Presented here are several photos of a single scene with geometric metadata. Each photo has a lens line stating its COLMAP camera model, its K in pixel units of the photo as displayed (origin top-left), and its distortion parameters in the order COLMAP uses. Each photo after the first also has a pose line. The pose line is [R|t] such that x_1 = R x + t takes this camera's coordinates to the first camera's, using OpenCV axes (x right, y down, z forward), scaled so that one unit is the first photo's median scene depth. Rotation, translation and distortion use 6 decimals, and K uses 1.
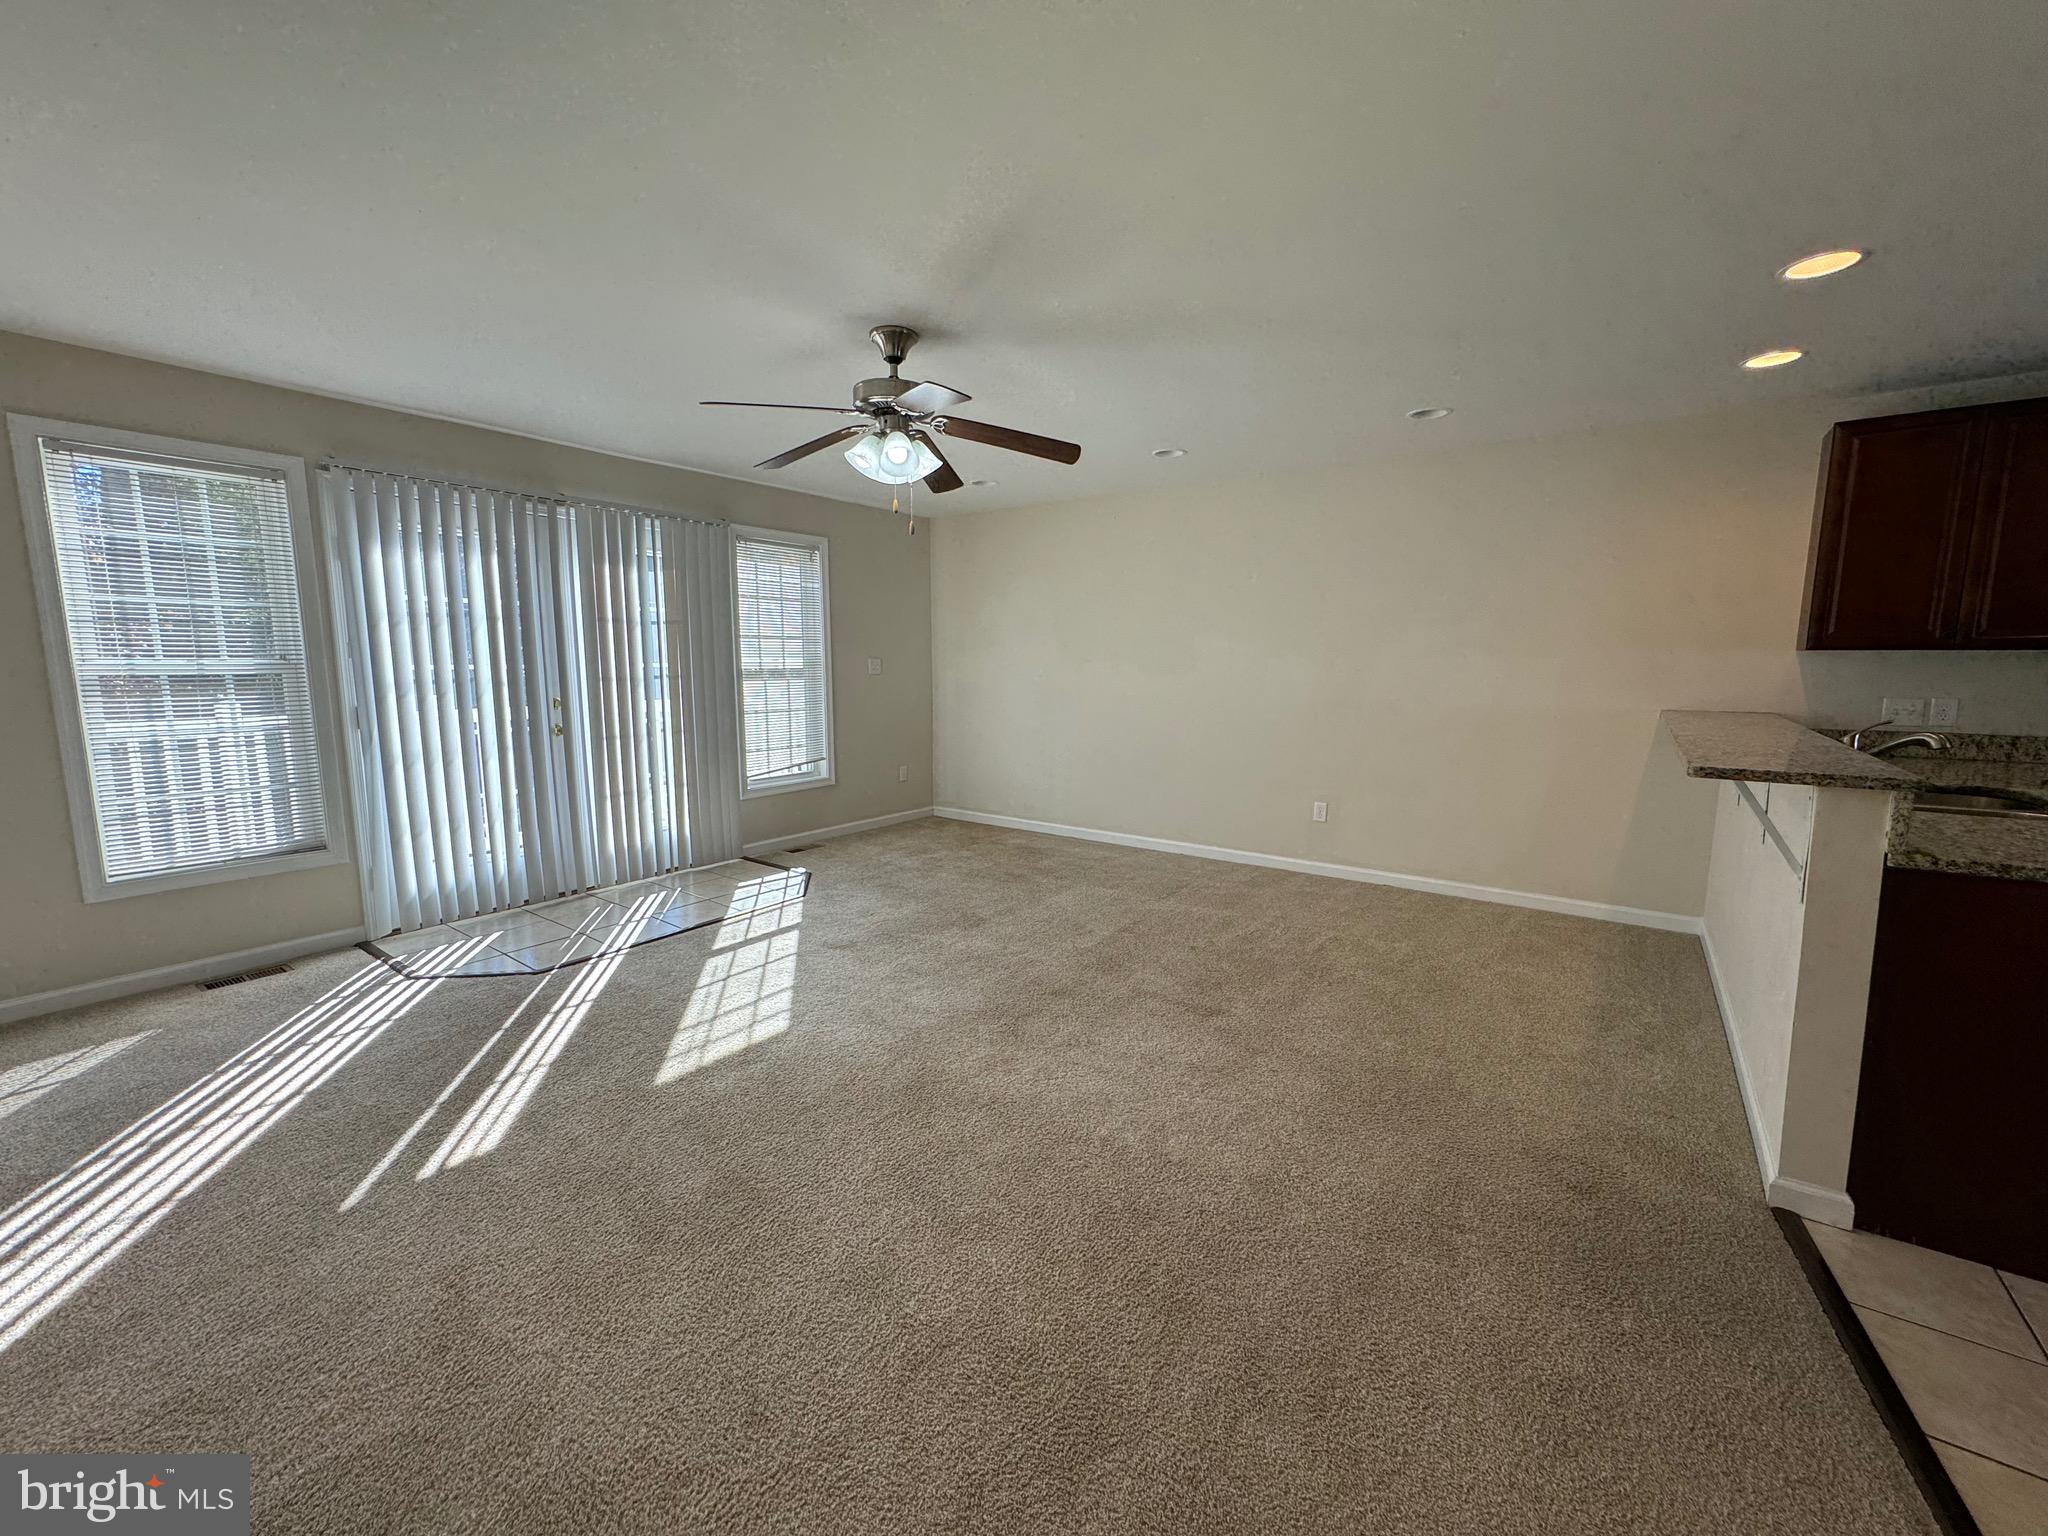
lens RADIAL K [[813.7, 0, 1022.3], [0, 813.7, 763.8], [0, 0, 1]] dist [0.002392, 0.000072]
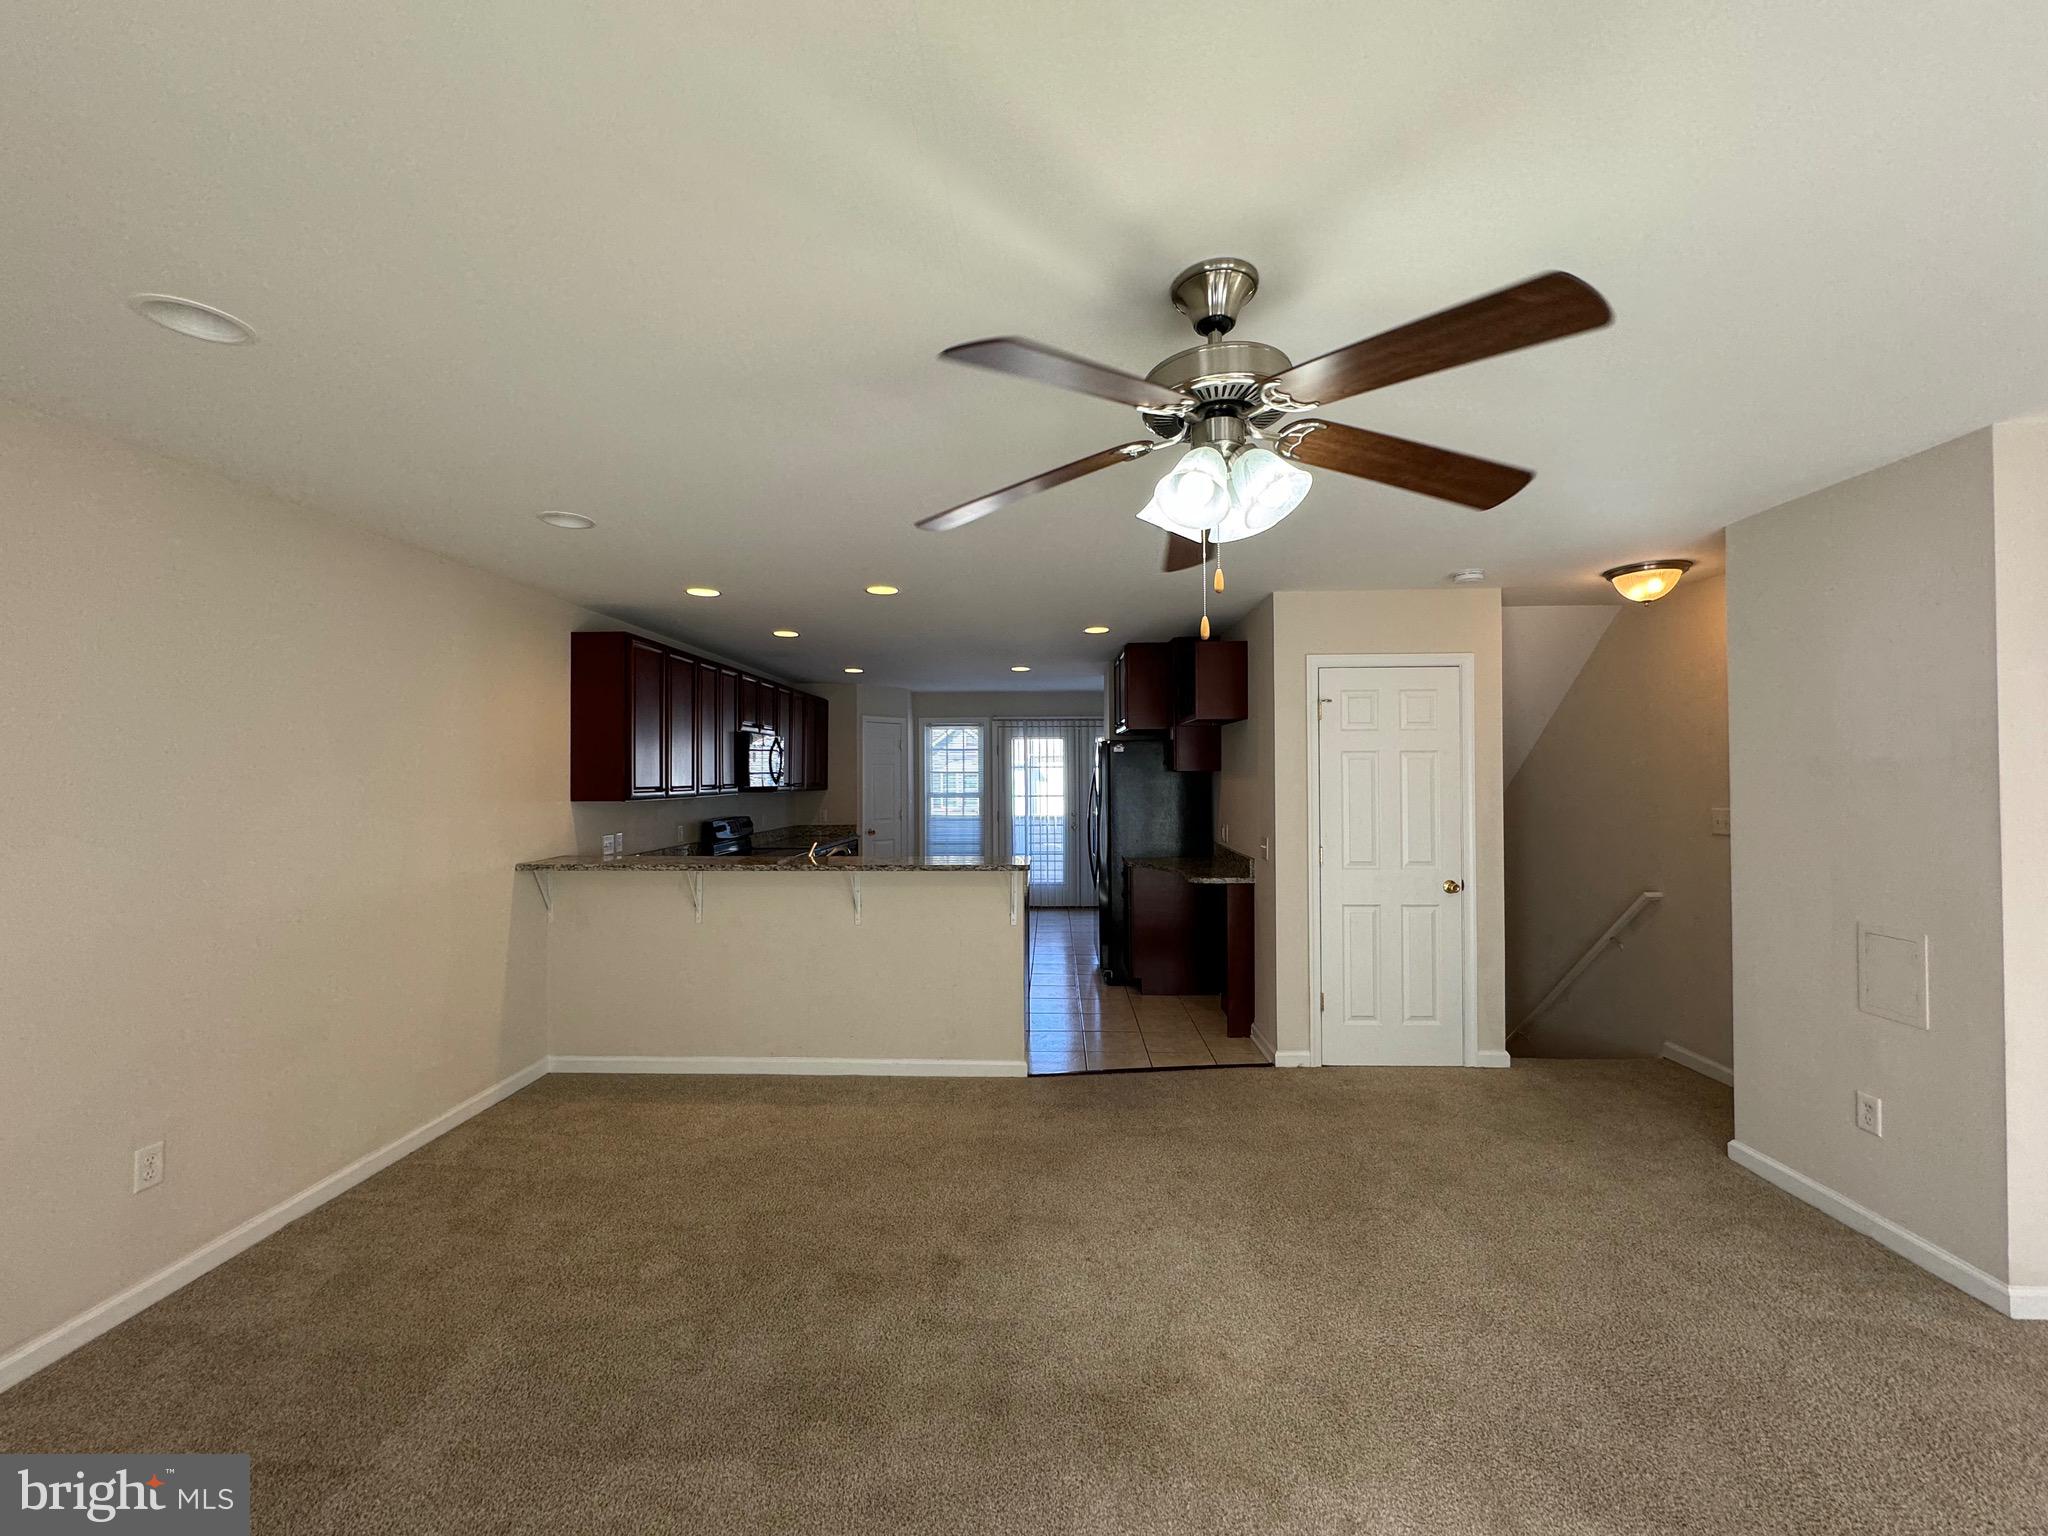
lens RADIAL K [[813.7, 0, 1022.5], [0, 813.7, 770.9], [0, 0, 1]] dist [0.002392, 0.000072]
pose [[-0.567030, 0.012236, 0.823606, -0.429656], [0.114065, 0.991423, 0.063801, -0.193612], [-0.815761, 0.130122, -0.563562, 1.192376]]
